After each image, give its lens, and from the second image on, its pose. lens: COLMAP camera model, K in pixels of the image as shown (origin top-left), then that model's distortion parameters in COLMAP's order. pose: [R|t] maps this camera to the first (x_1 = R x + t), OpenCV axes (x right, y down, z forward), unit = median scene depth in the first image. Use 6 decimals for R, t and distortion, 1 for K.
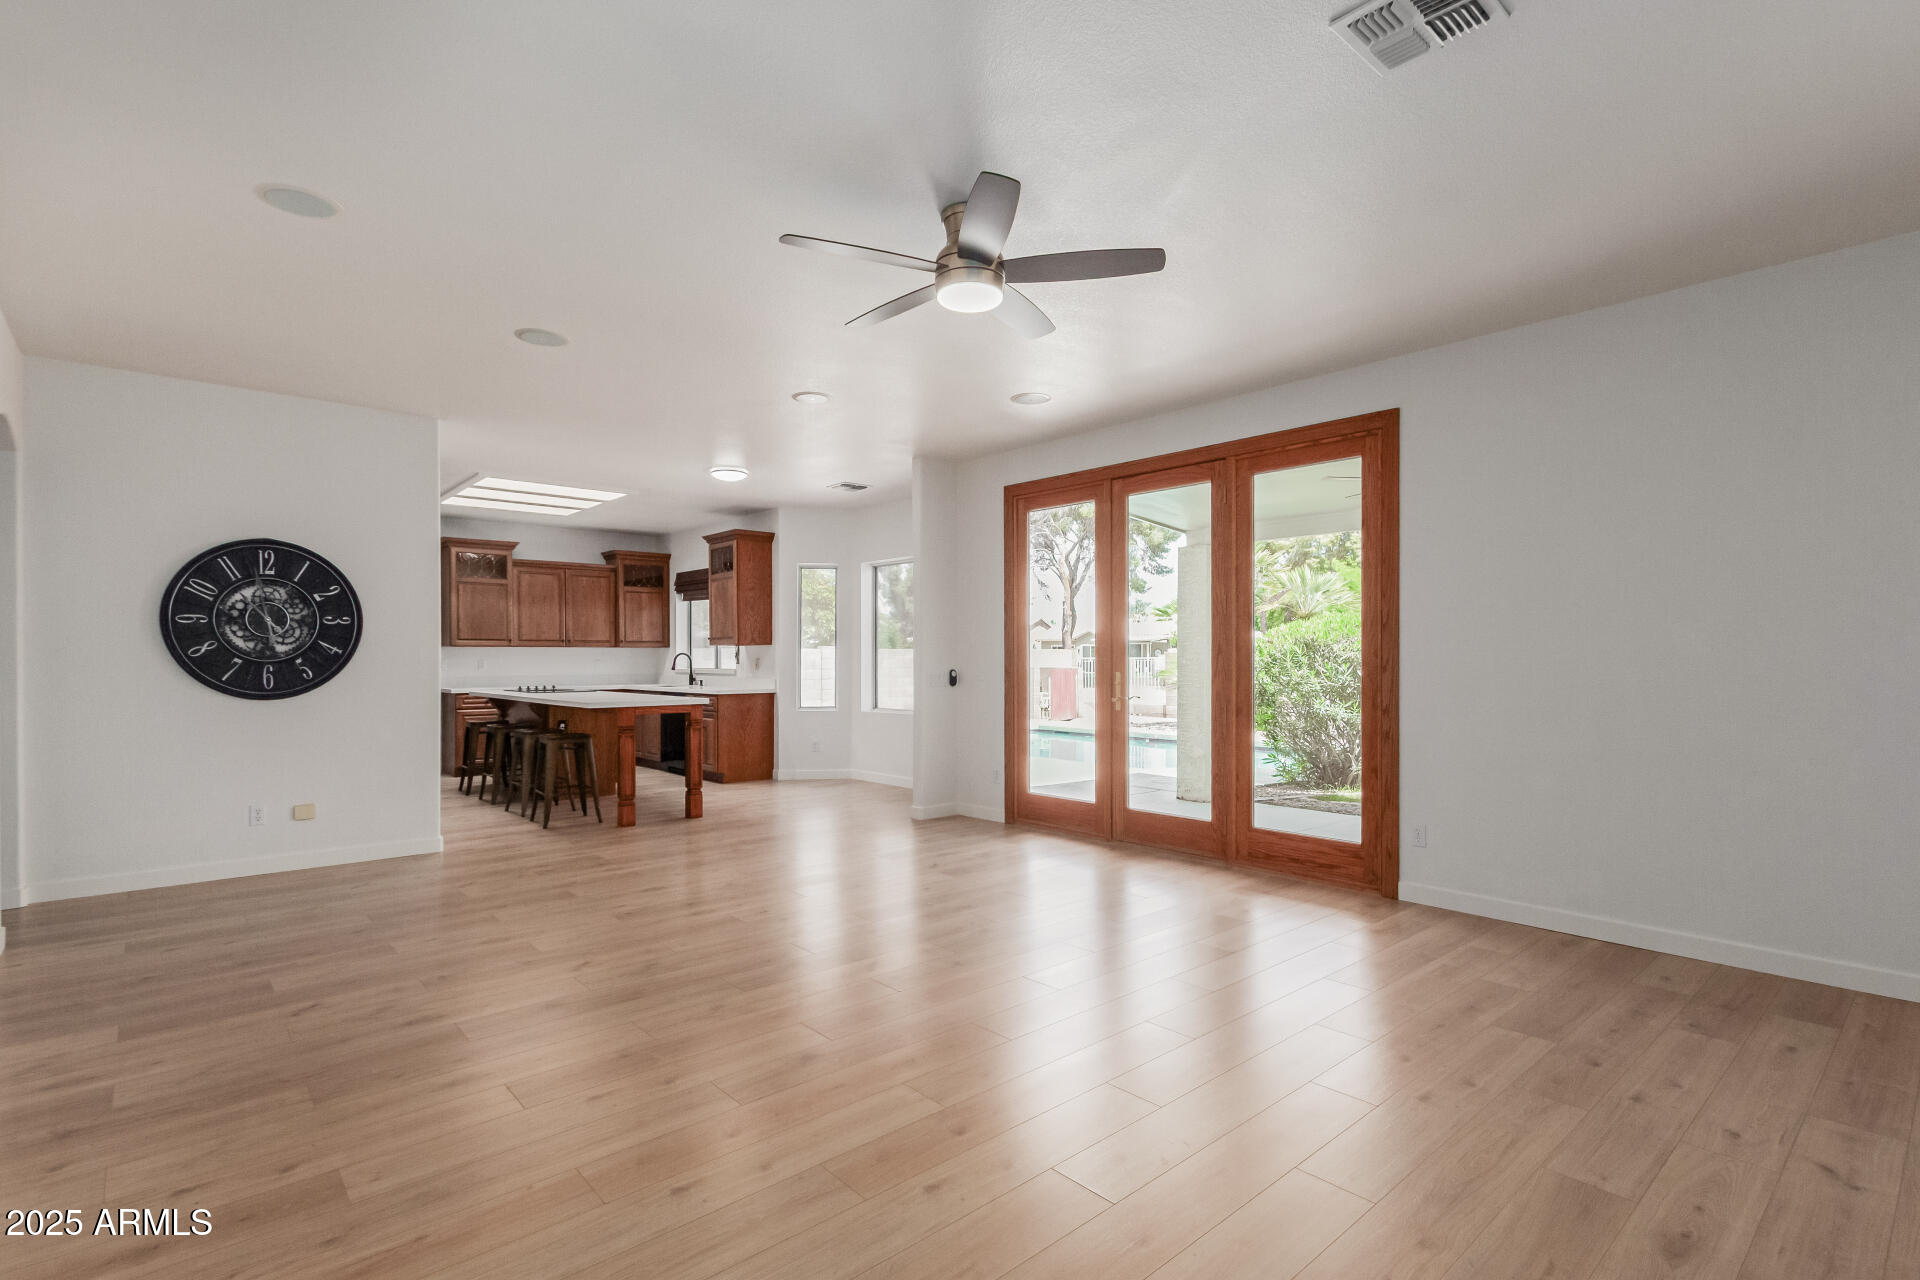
lens RADIAL K [[902.8, 0, 970.3], [0, 902.8, 690.2], [0, 0, 1]] dist [0.011545, -0.001872]
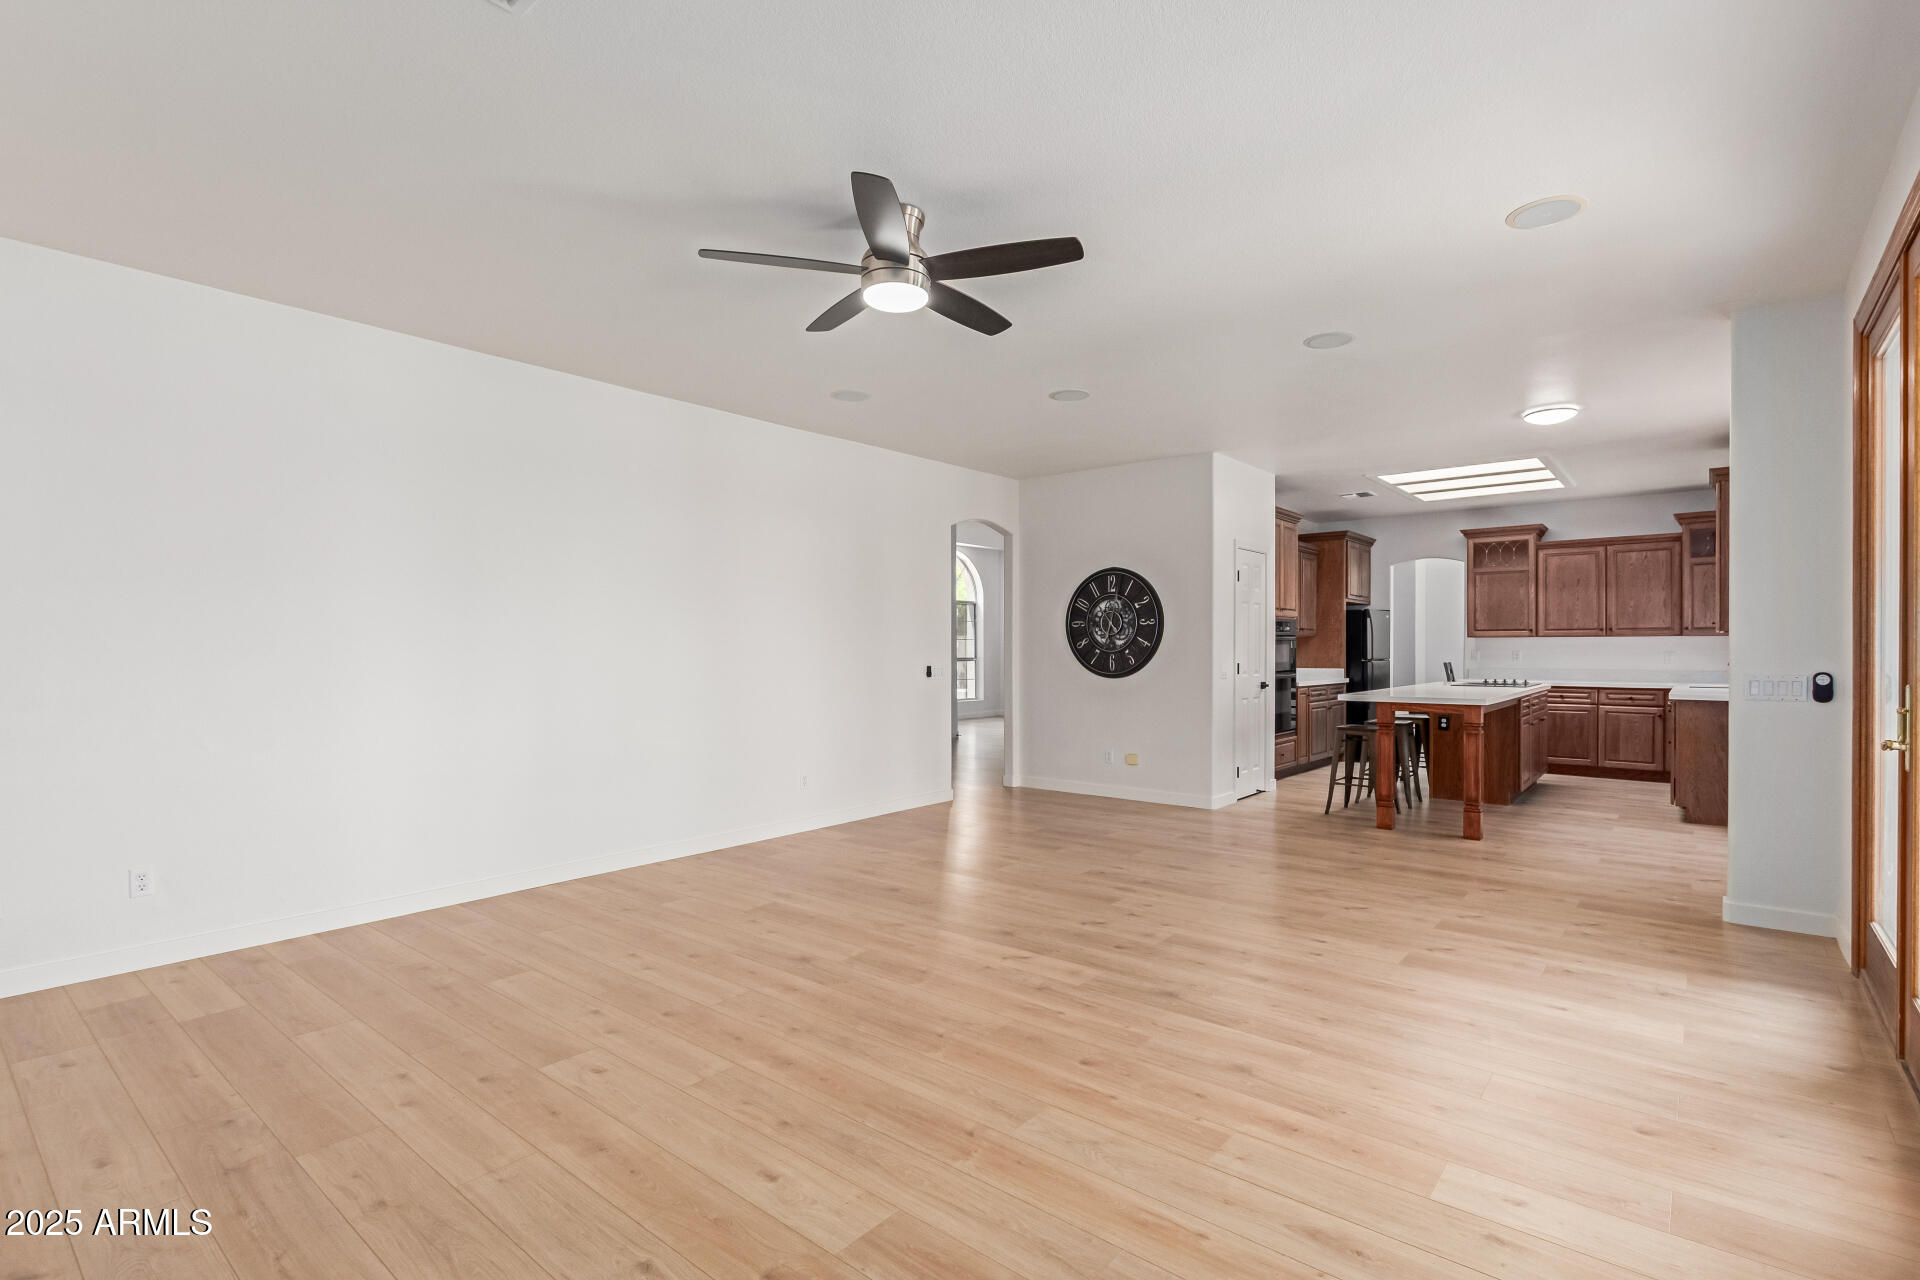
lens RADIAL K [[902.8, 0, 968.9], [0, 902.8, 643.4], [0, 0, 1]] dist [0.011545, -0.001872]
pose [[0.159817, -0.005108, -0.987133, 0.601368], [-0.035183, 0.999322, -0.010867, -0.020799], [0.986519, 0.036467, 0.159529, 0.534363]]
